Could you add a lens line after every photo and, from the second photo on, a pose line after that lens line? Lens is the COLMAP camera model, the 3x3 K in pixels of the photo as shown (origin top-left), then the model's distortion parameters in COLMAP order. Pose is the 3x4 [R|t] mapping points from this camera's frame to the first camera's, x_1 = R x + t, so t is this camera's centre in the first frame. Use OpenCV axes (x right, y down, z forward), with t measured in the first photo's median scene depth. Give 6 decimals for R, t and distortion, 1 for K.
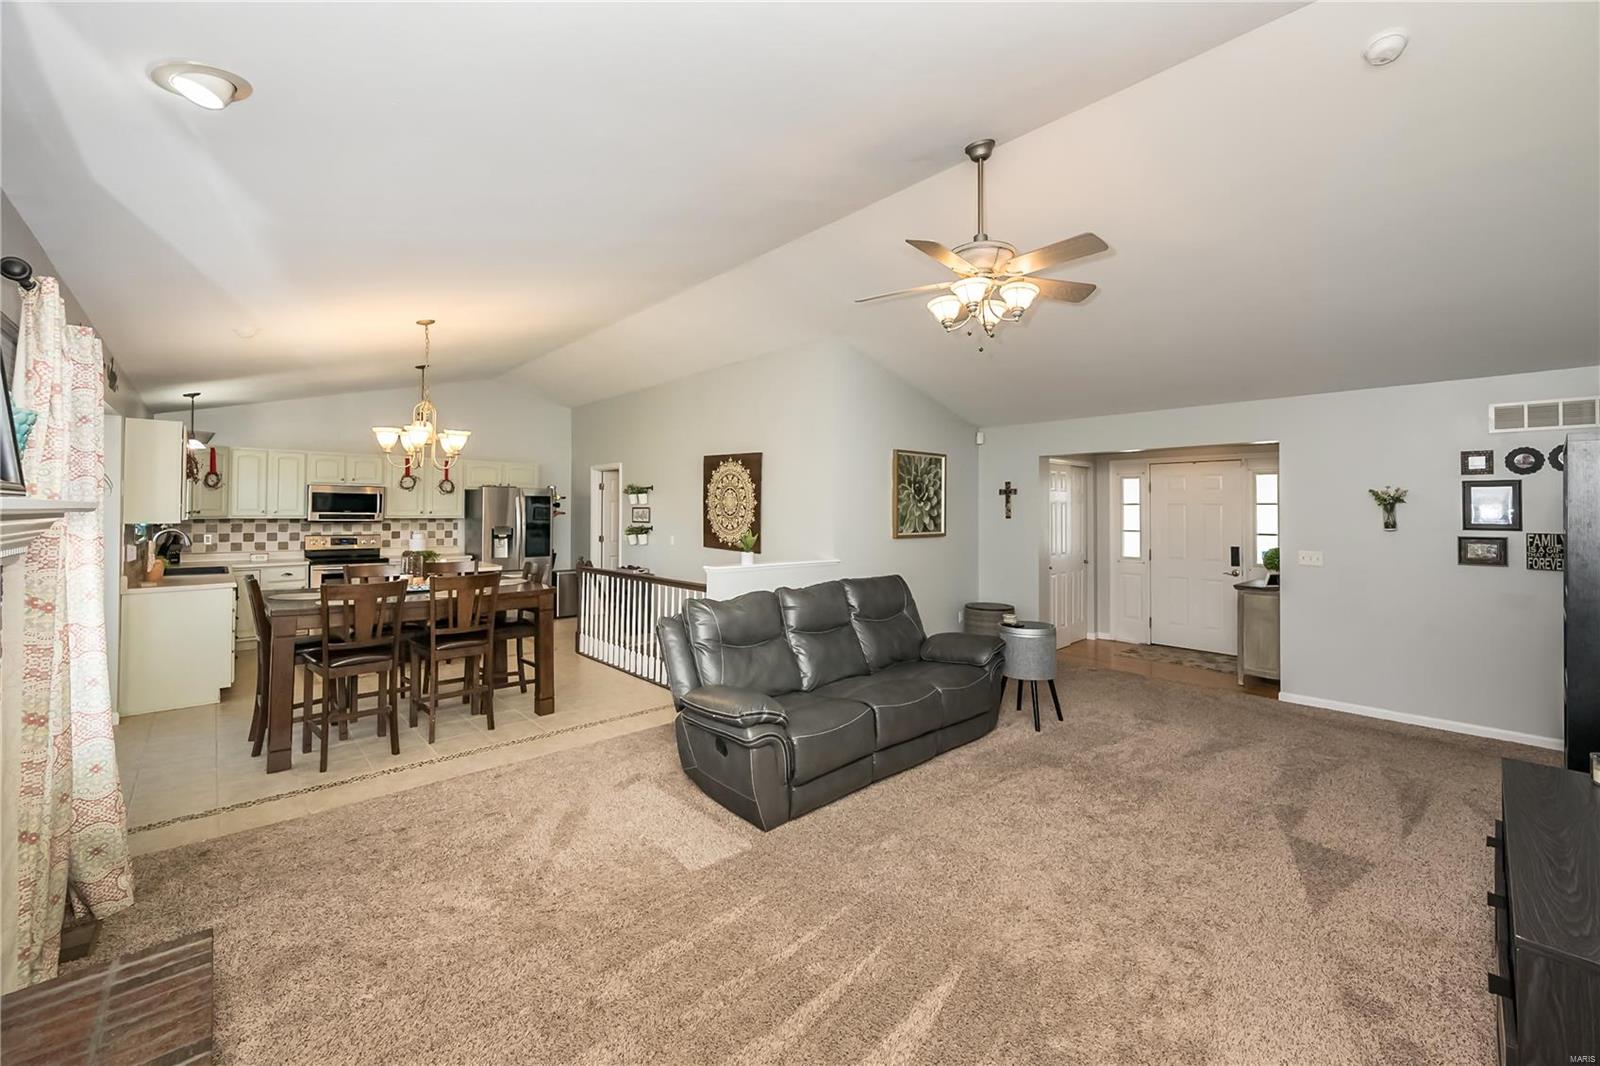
lens RADIAL K [[701.5, 0, 785.9], [0, 701.5, 506.7], [0, 0, 1]] dist [-0.000245, -0.000174]
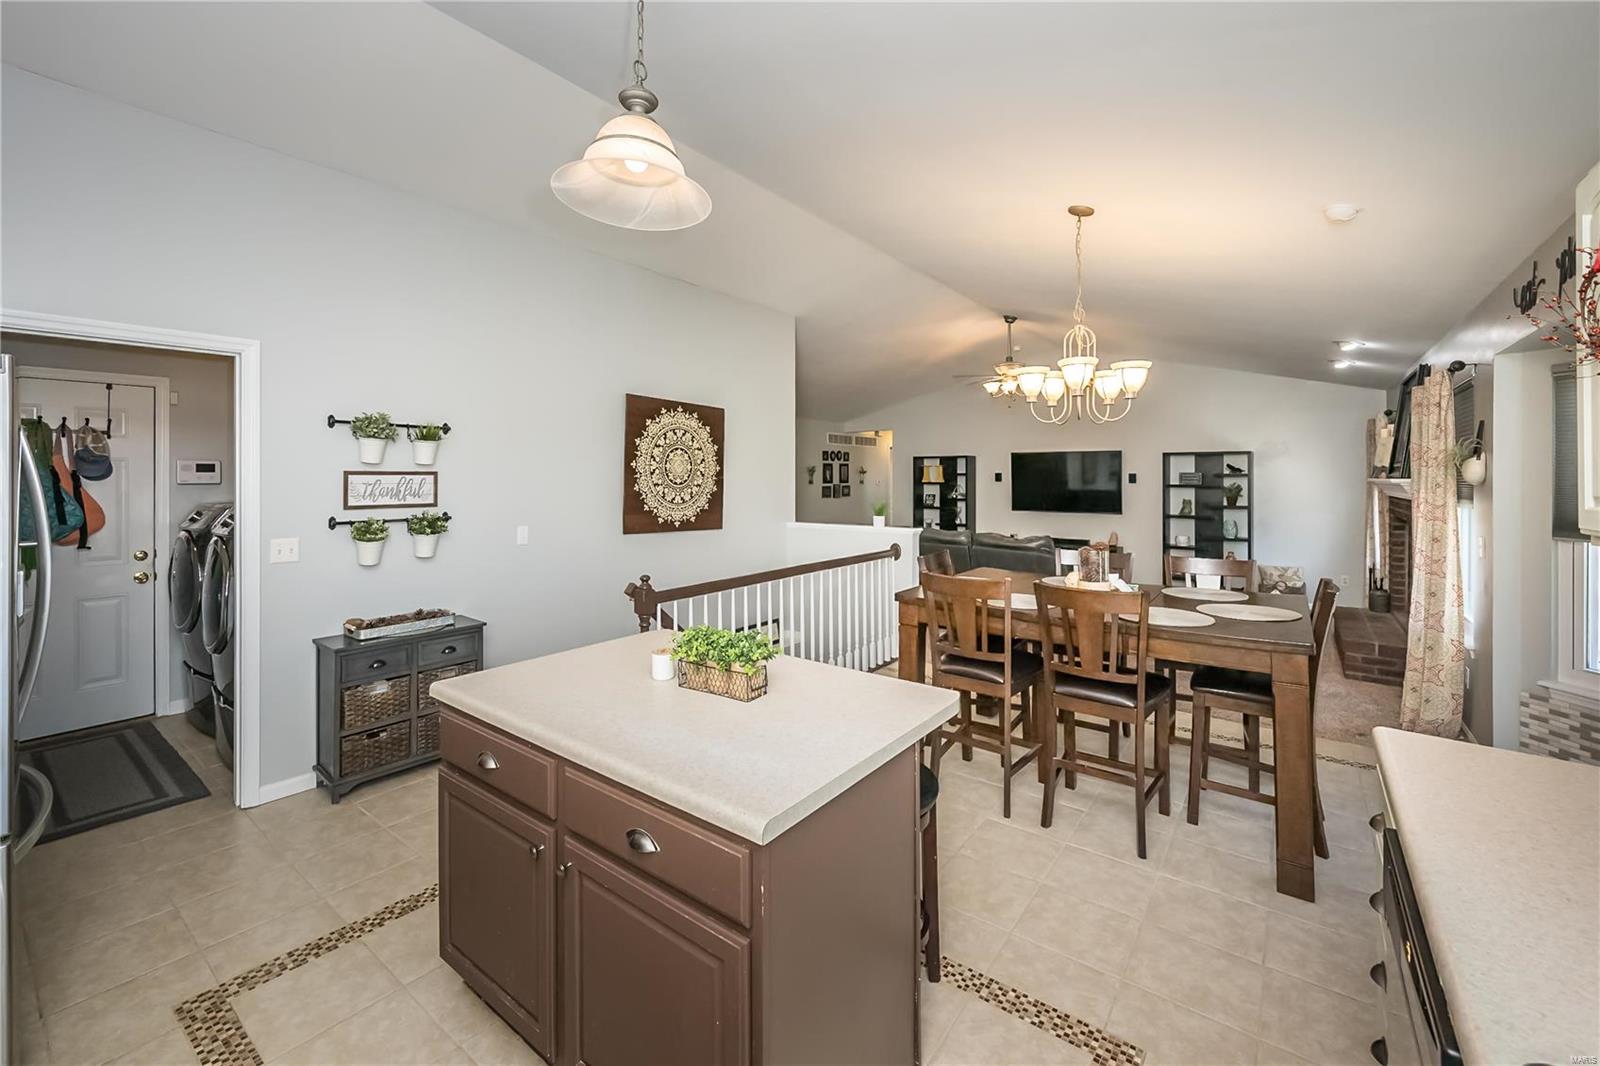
lens RADIAL K [[697.8, 0, 807.7], [0, 697.8, 475.1], [0, 0, 1]] dist [0.000240, -0.000135]
pose [[-0.275285, -0.005750, 0.961346, -0.718361], [-0.011291, 0.999932, 0.002748, -0.000843], [-0.961296, -0.010098, -0.275331, 0.934875]]
